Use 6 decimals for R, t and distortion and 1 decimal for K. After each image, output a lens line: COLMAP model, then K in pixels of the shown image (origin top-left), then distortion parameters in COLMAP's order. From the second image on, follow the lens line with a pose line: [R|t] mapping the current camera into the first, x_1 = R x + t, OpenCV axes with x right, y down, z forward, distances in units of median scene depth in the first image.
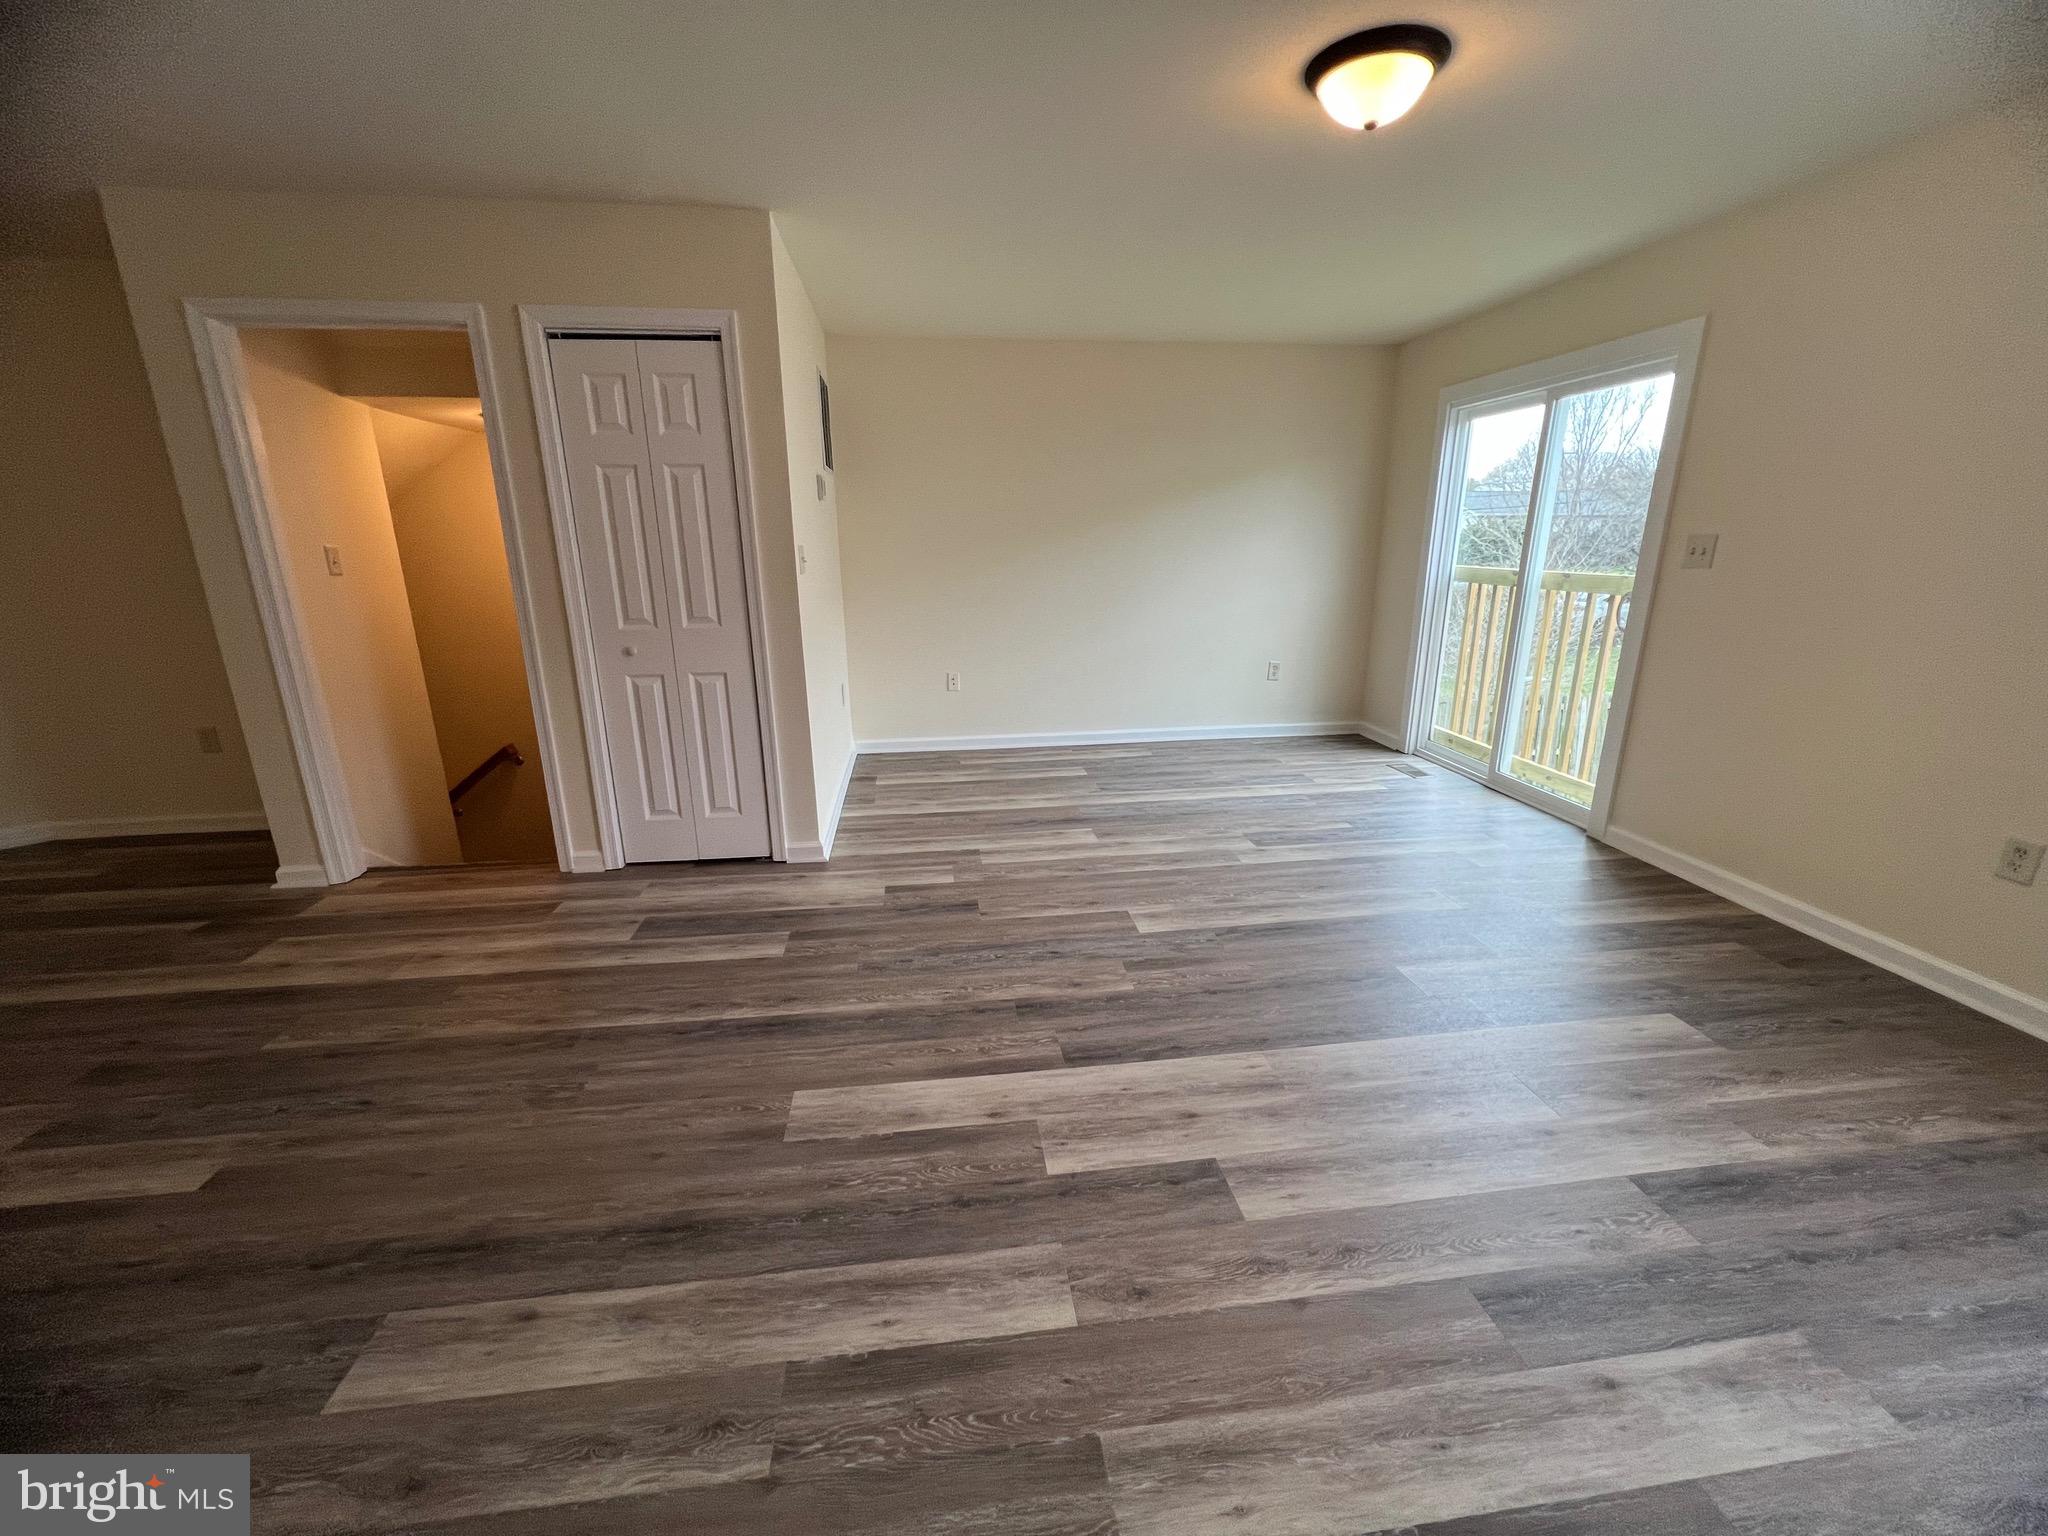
lens RADIAL K [[811.6, 0, 1024.0], [0, 811.6, 768.0], [0, 0, 1]] dist [-0.001347, 0.000006]
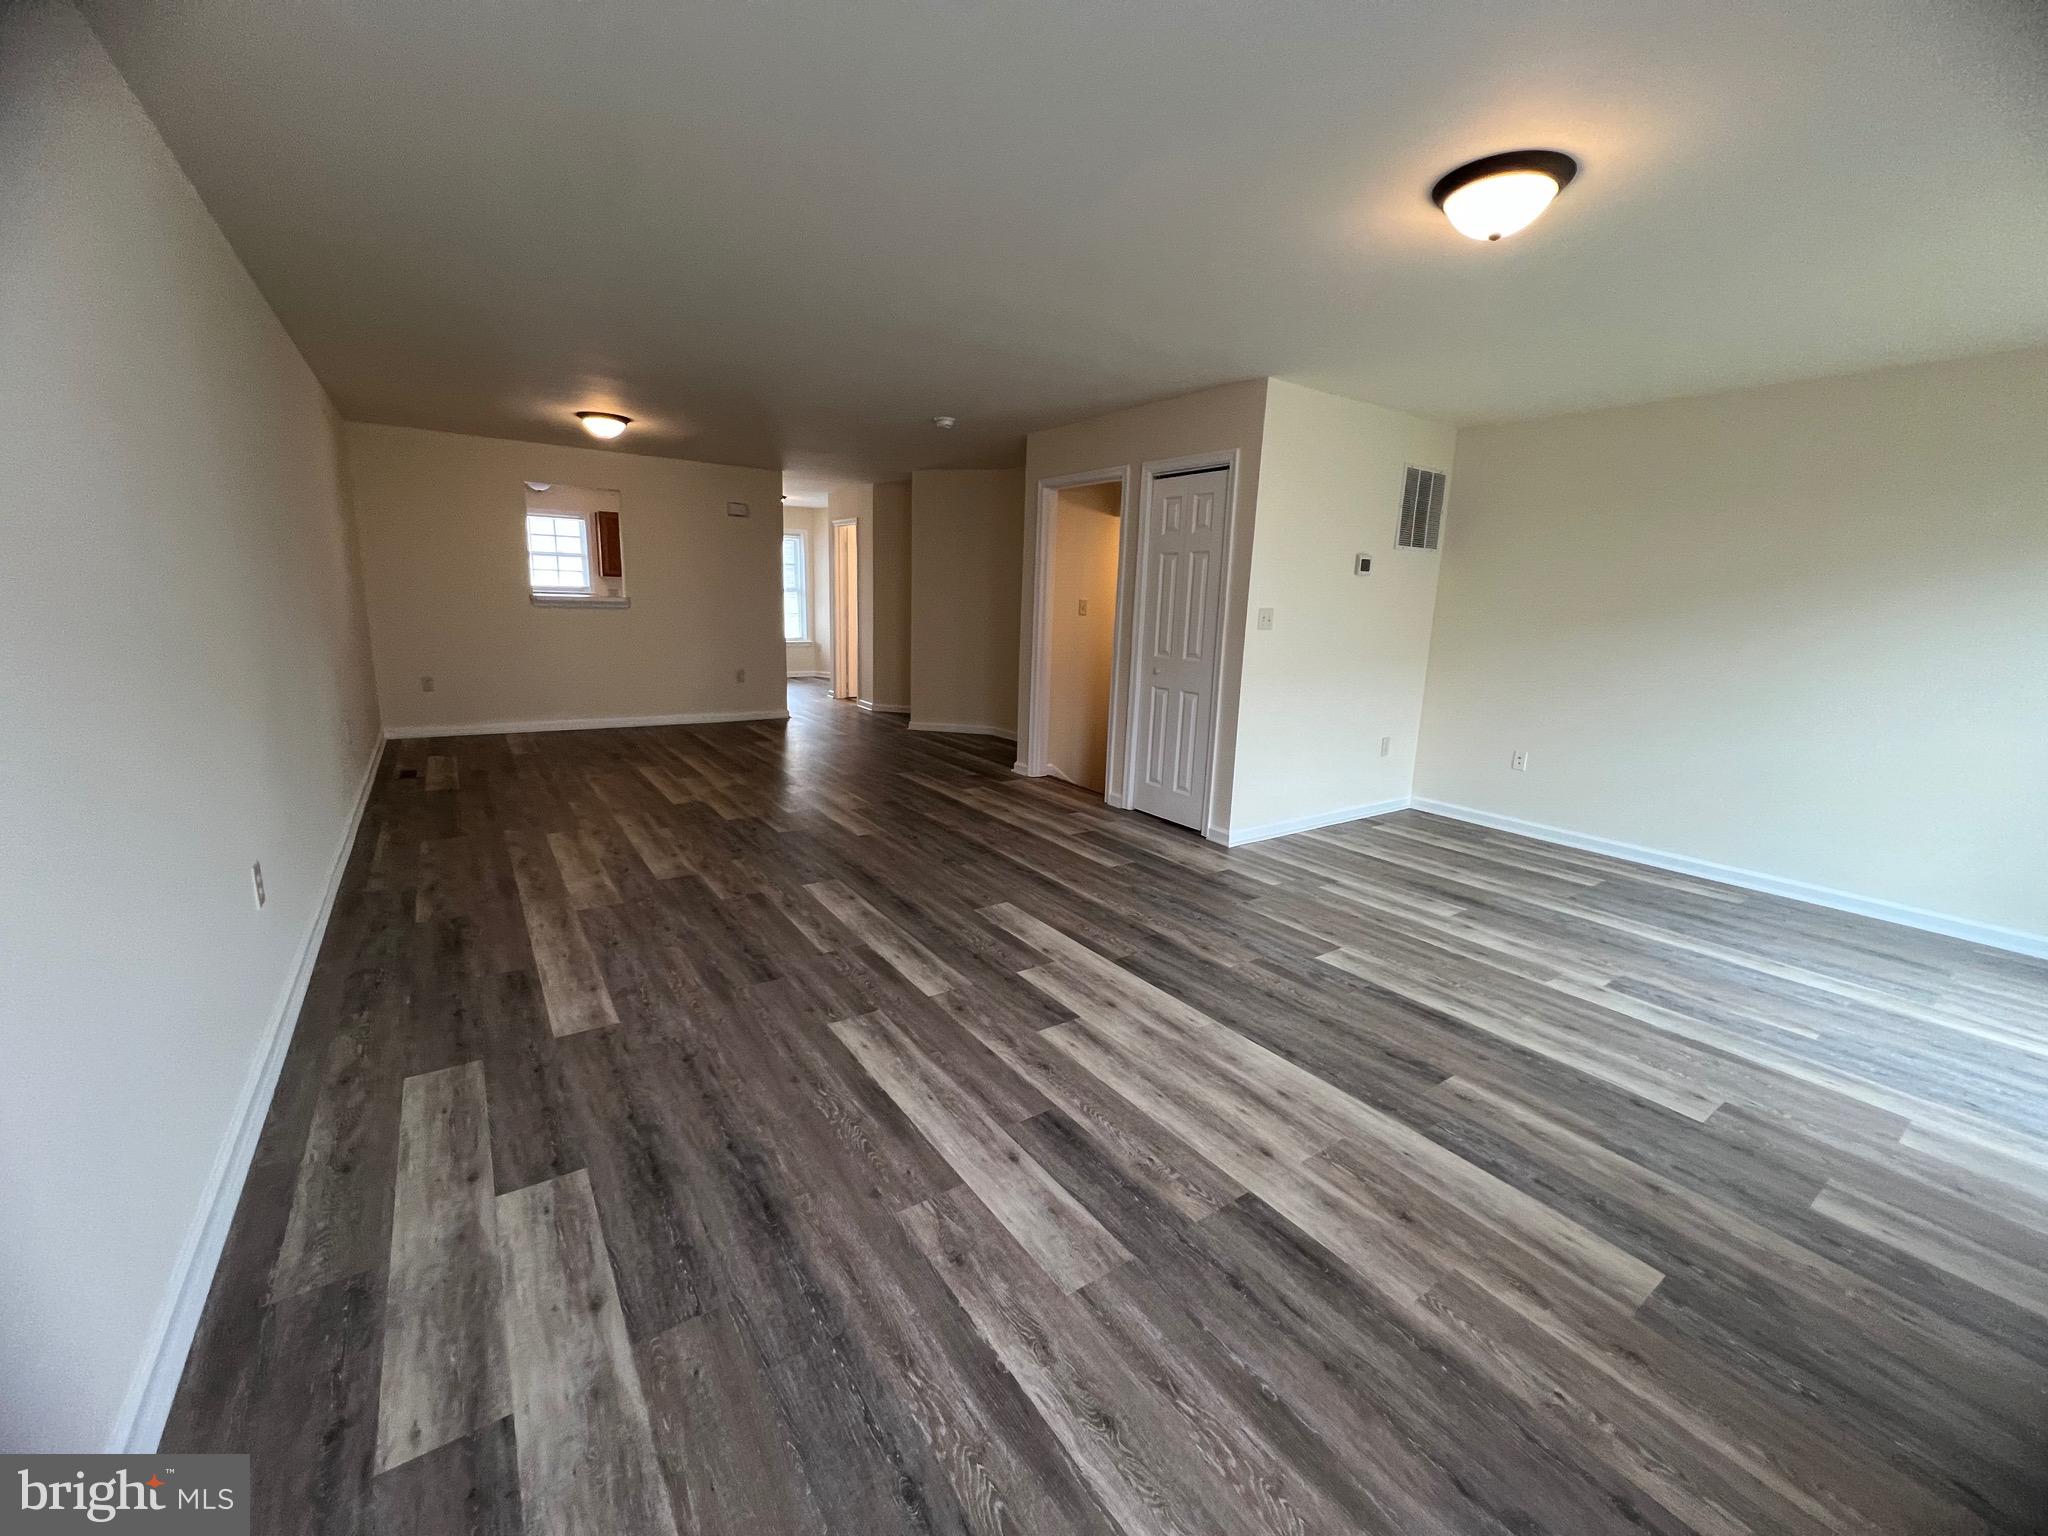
lens RADIAL K [[811.6, 0, 1024.0], [0, 811.6, 768.0], [0, 0, 1]] dist [-0.001347, 0.000006]
pose [[0.469046, 0.206806, -0.858620, 0.801795], [-0.276718, 0.957658, 0.079495, -0.021655], [0.838703, 0.200309, 0.506412, 0.050504]]
